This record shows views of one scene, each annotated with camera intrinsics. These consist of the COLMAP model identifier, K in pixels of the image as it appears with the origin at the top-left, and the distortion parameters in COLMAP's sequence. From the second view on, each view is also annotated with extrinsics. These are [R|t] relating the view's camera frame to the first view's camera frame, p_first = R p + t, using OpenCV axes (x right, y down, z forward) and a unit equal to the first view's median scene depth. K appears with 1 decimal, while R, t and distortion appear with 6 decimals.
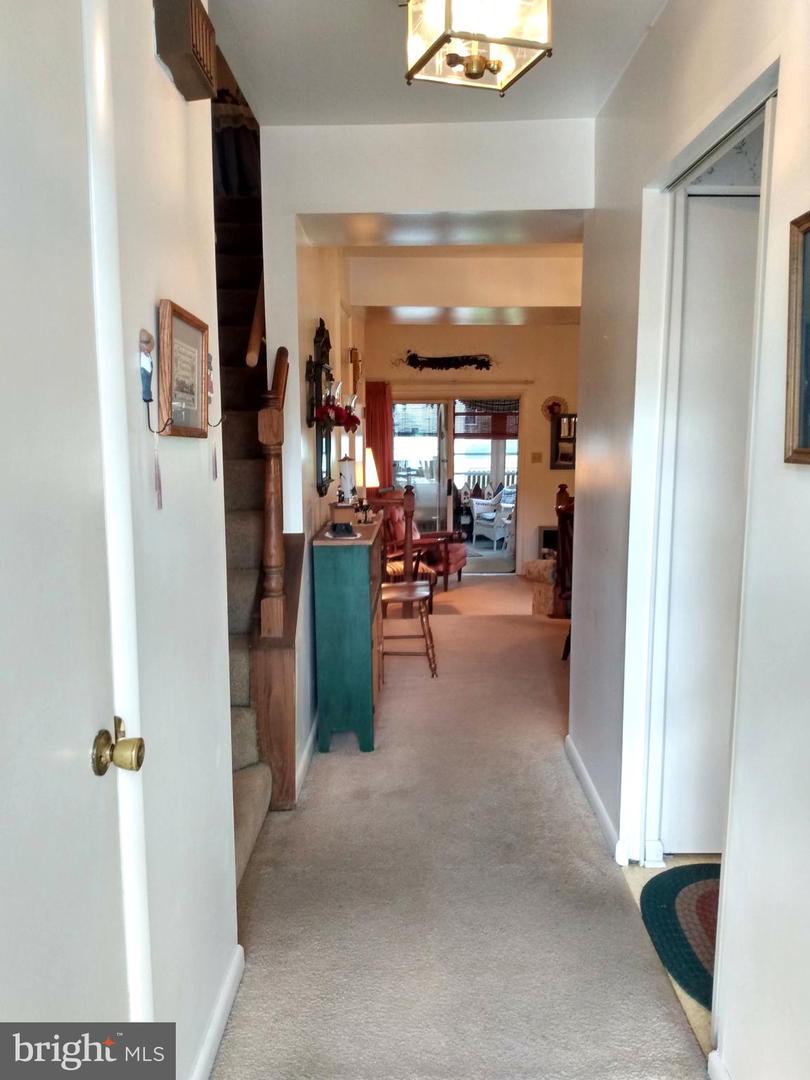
lens RADIAL K [[869.7, 0, 404.1], [0, 869.7, 538.7], [0, 0, 1]] dist [0.001665, 0.000082]
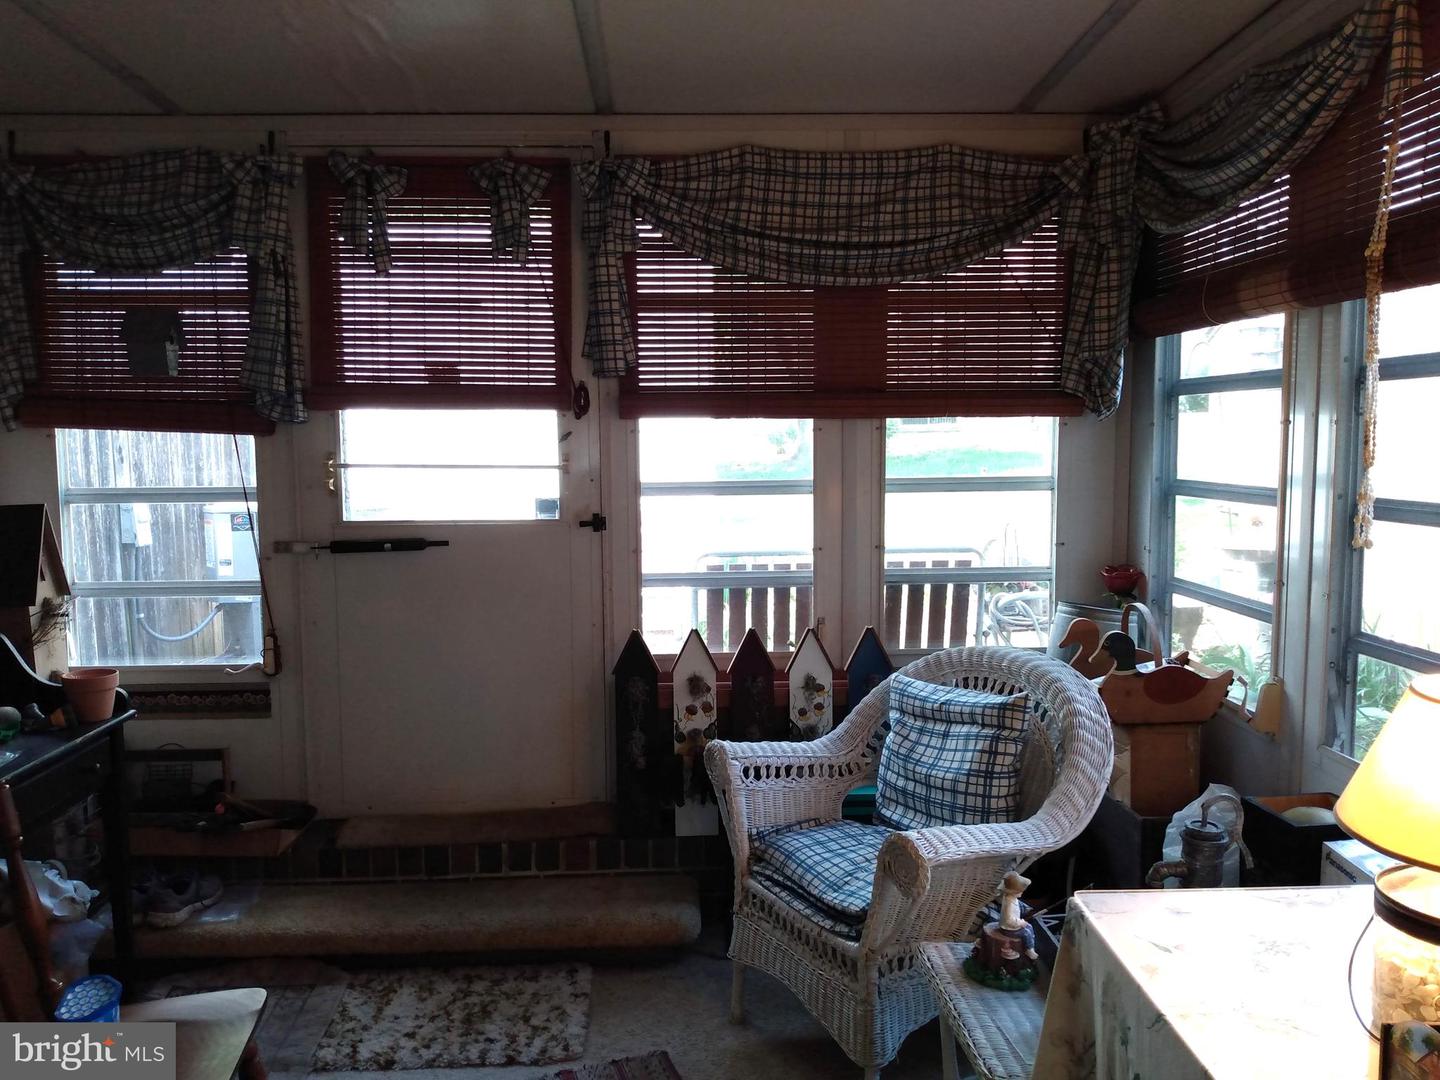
lens RADIAL K [[1159.6, 0, 721.2], [0, 1159.6, 541.6], [0, 0, 1]] dist [0.001665, 0.000082]
pose [[0.998730, -0.013668, 0.048495, 0.063810], [0.016300, 0.998391, -0.054306, -0.069548], [-0.047675, 0.055027, 0.997346, 0.725882]]
